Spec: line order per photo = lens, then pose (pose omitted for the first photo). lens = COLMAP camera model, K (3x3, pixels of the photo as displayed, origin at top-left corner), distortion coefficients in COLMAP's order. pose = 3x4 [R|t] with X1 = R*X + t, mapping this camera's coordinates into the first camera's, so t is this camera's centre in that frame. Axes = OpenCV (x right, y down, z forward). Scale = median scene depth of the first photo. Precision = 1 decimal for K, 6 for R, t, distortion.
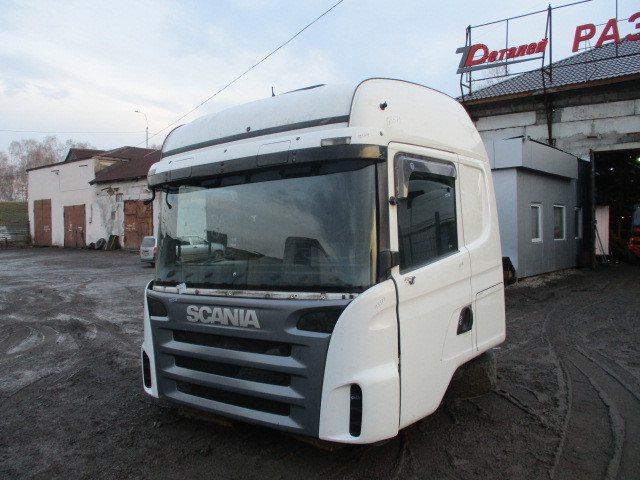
lens RADIAL K [[544.2, 0, 322.2], [0, 544.2, 239.4], [0, 0, 1]] dist [-0.010501, -0.009307]
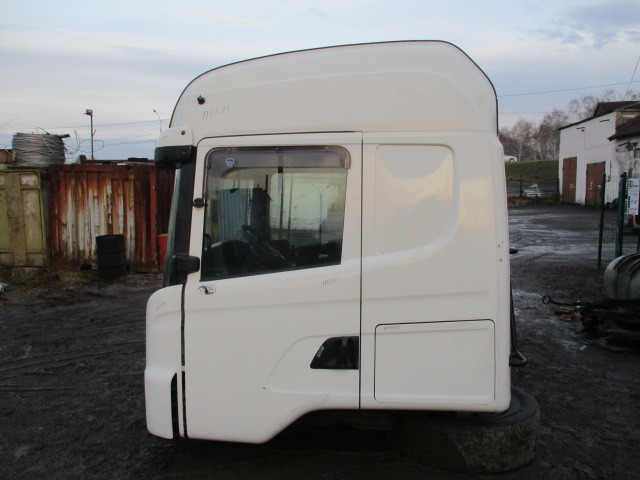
lens RADIAL K [[544.2, 0, 322.2], [0, 544.2, 239.4], [0, 0, 1]] dist [-0.010501, -0.009307]
pose [[0.544851, 0.087662, -0.833938, 0.097935], [-0.016735, 0.995459, 0.093708, -0.009444], [0.838366, -0.037101, 0.543844, 0.063261]]
